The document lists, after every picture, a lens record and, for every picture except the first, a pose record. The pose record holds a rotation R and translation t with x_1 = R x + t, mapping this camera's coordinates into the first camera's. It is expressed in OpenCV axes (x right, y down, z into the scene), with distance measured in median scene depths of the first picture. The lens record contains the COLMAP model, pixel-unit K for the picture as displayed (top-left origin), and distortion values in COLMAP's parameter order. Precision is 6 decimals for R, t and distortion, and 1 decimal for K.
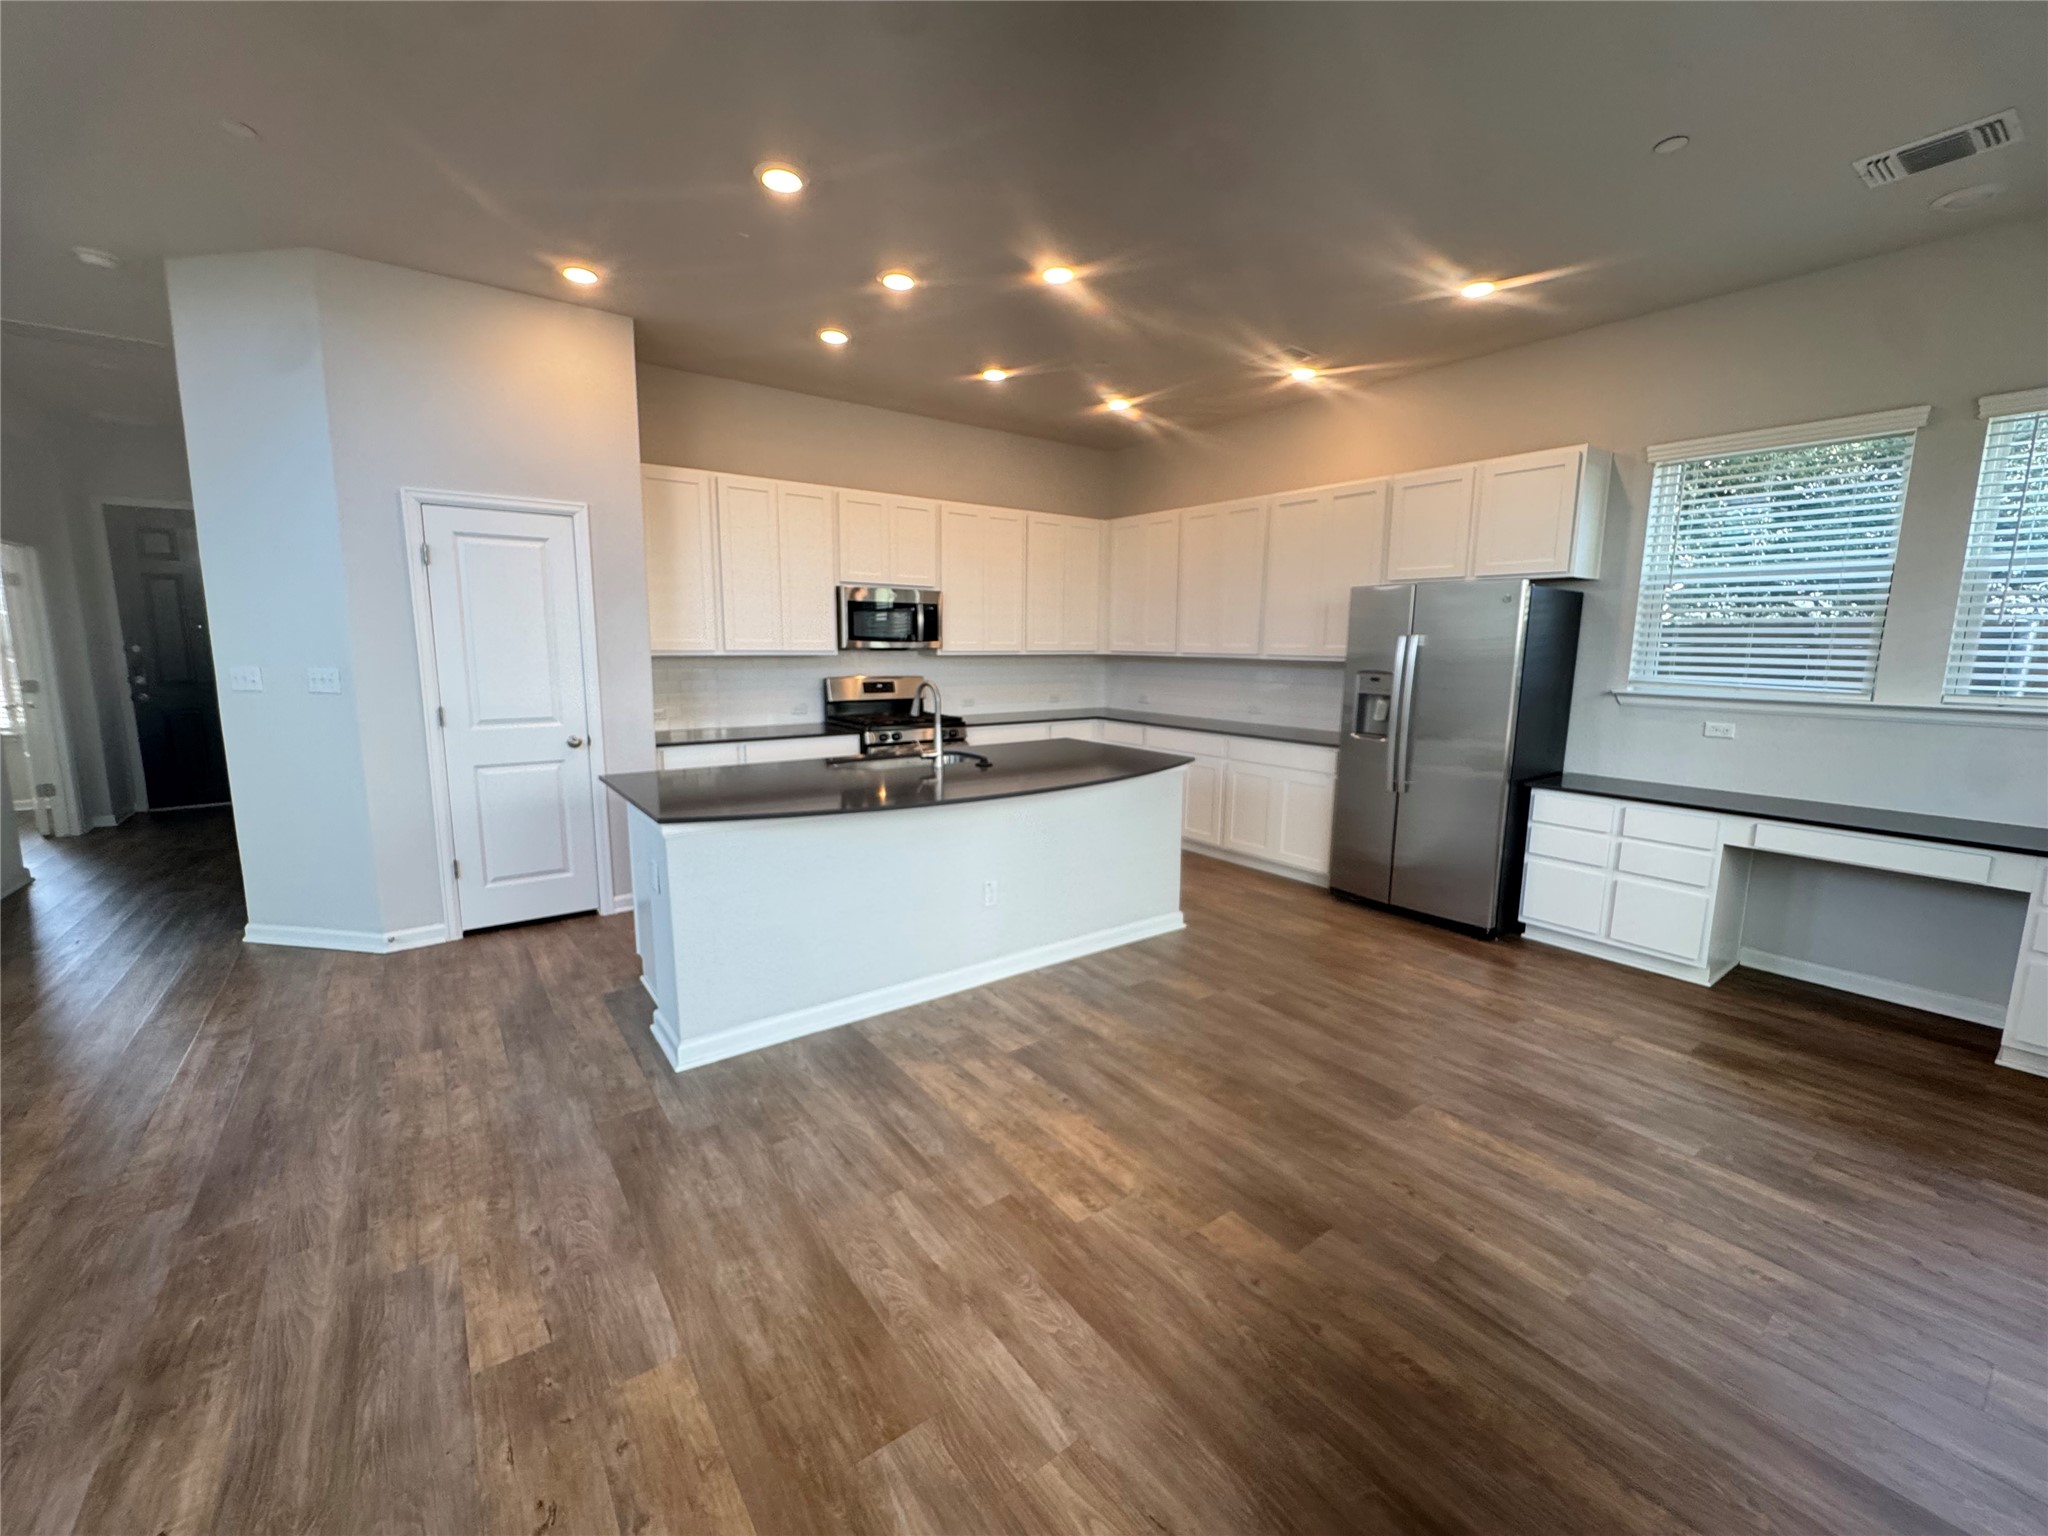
lens RADIAL K [[826.9, 0, 1025.1], [0, 826.9, 764.0], [0, 0, 1]] dist [-0.001398, -0.000099]
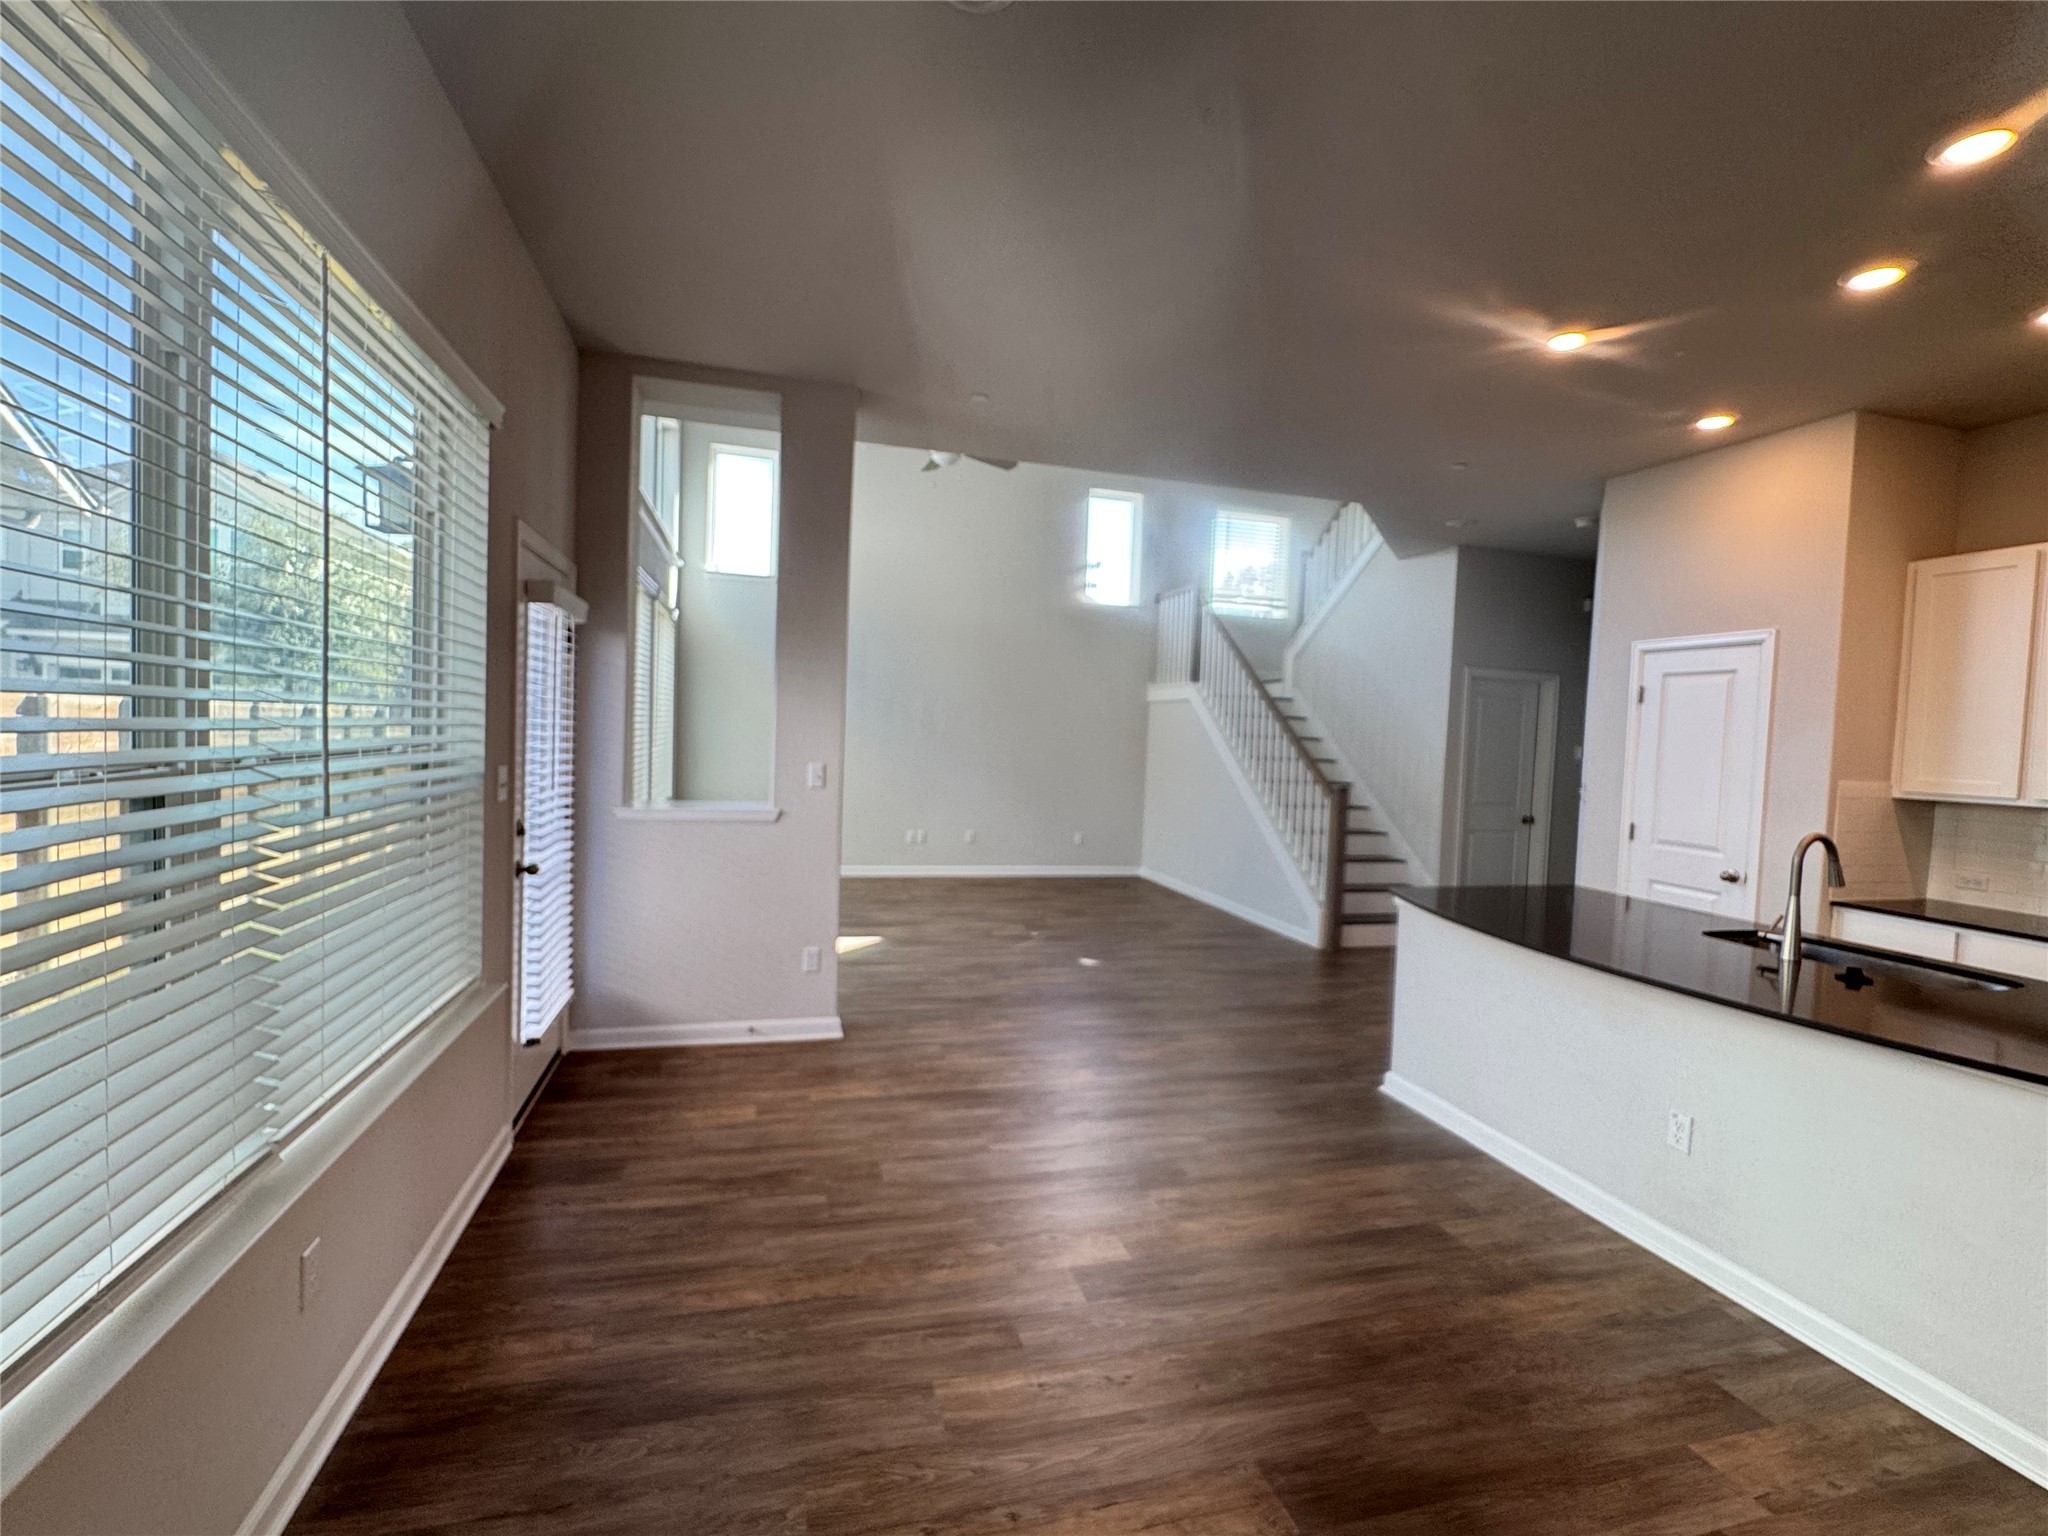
lens RADIAL K [[905.9, 0, 1024.0], [0, 905.9, 768.0], [0, 0, 1]] dist [-0.002356, -0.000390]
pose [[-0.356504, 0.013738, -0.934193, 0.889983], [-0.183523, 0.979382, 0.084438, -0.107645], [0.916092, 0.201548, -0.346632, 0.726231]]
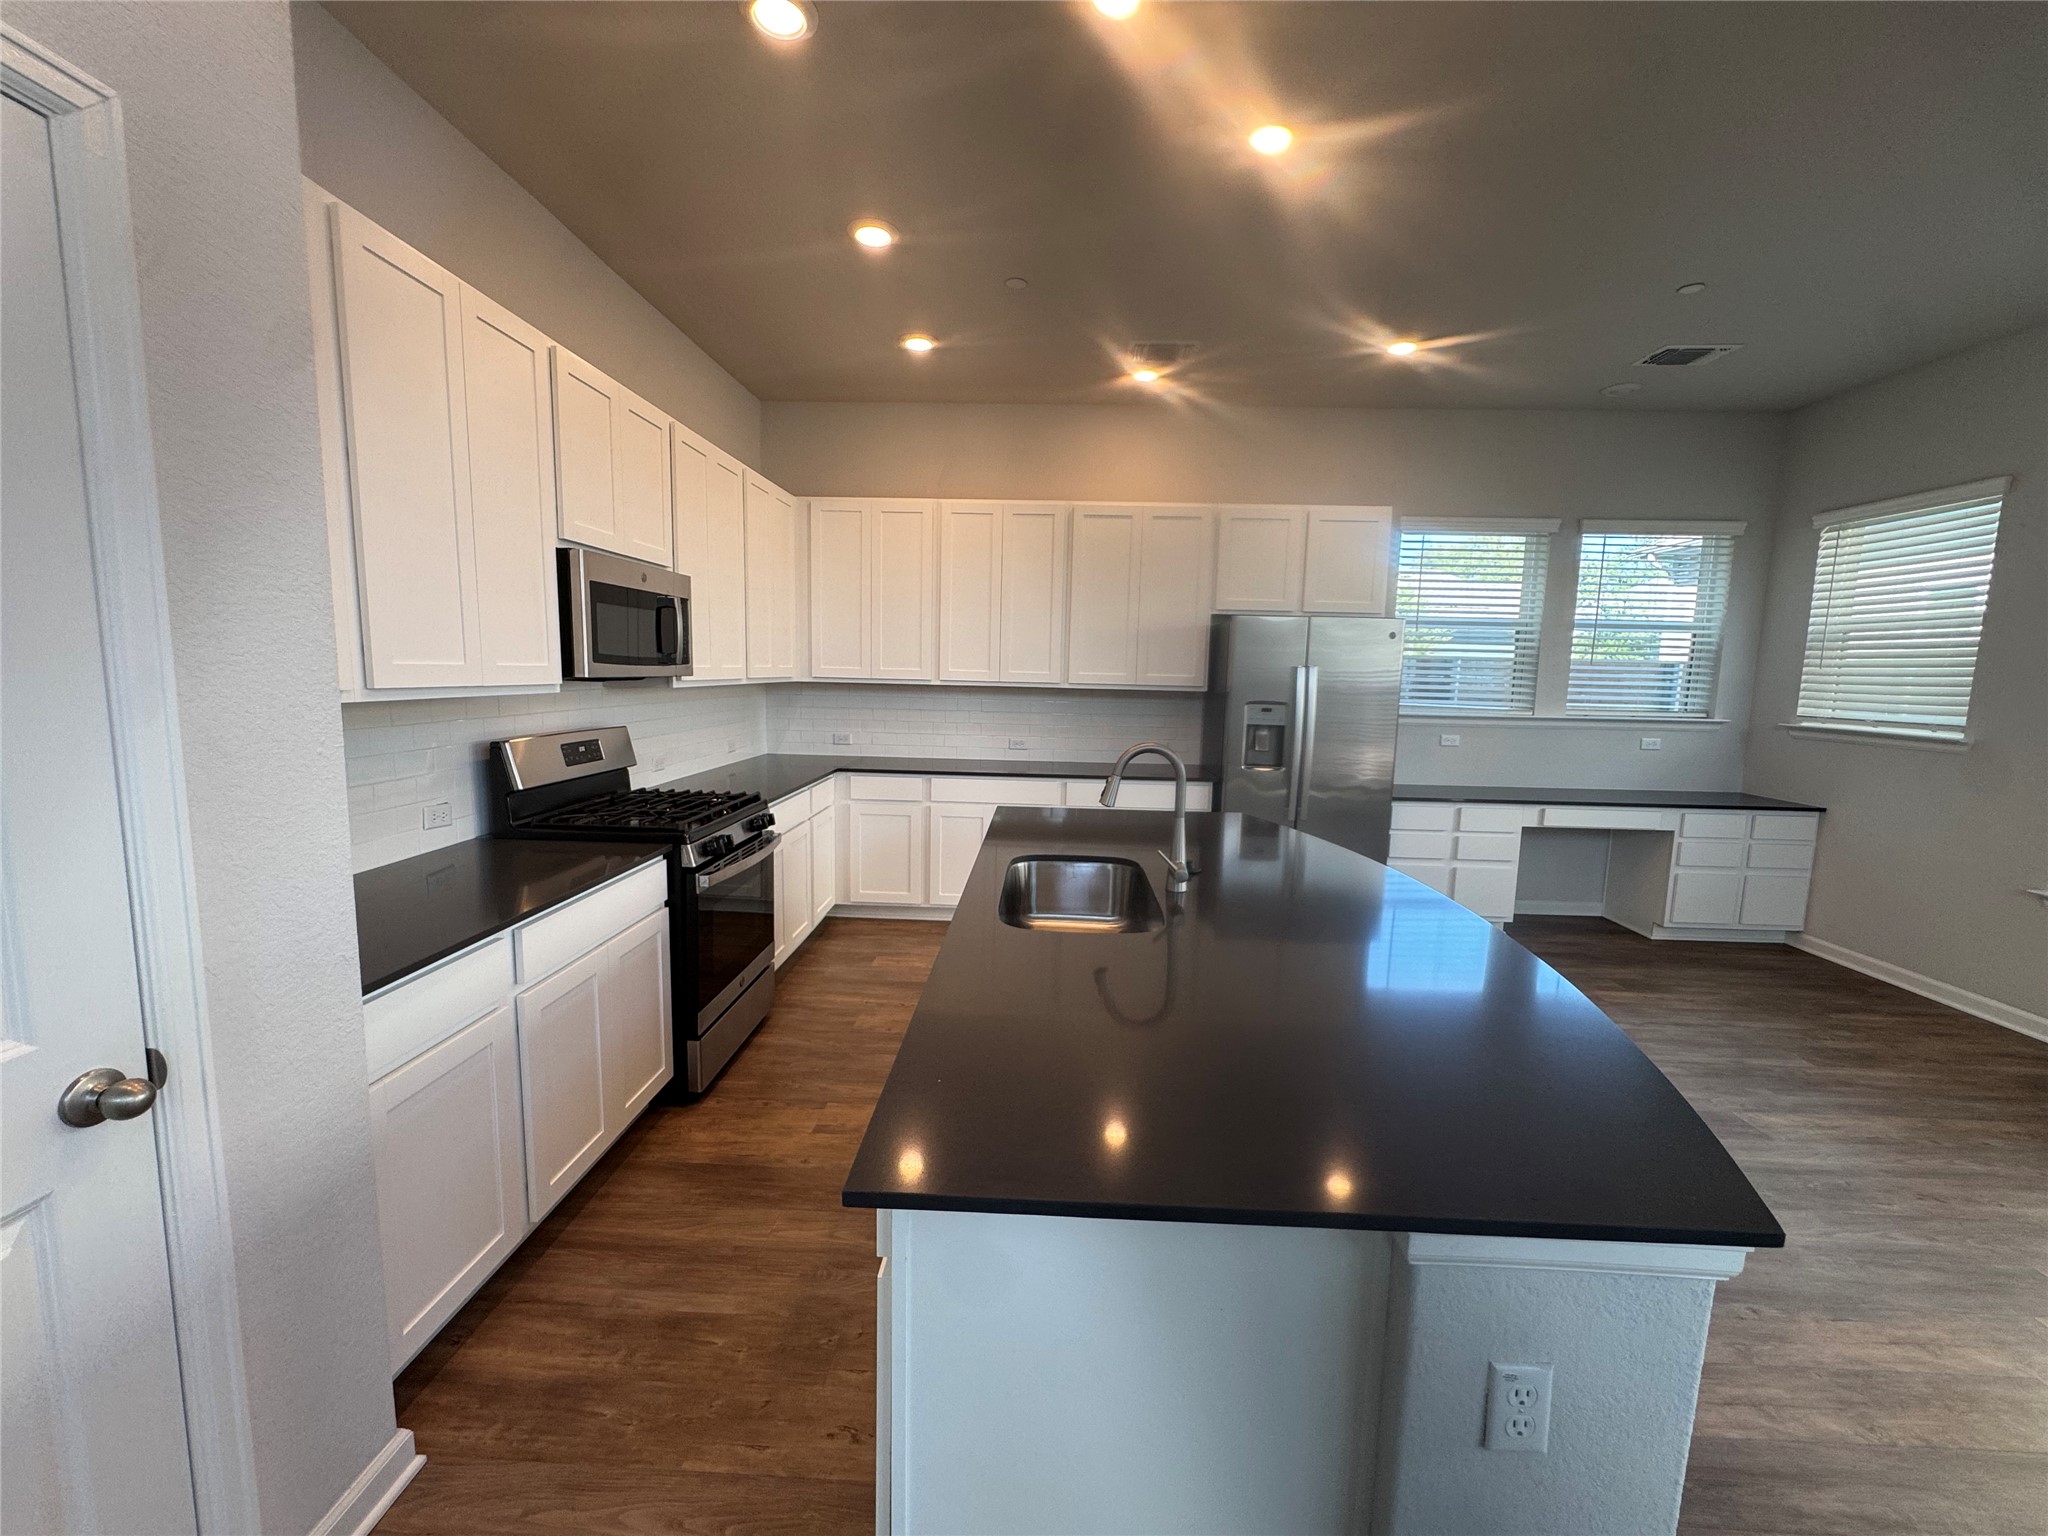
lens RADIAL K [[823.0, 0, 1019.3], [0, 823.0, 766.4], [0, 0, 1]] dist [0.000624, 0.000054]
pose [[0.621345, -0.088338, 0.778541, -0.685955], [0.099671, 0.994463, 0.033292, -0.125581], [-0.777171, 0.056913, 0.626710, 0.796436]]
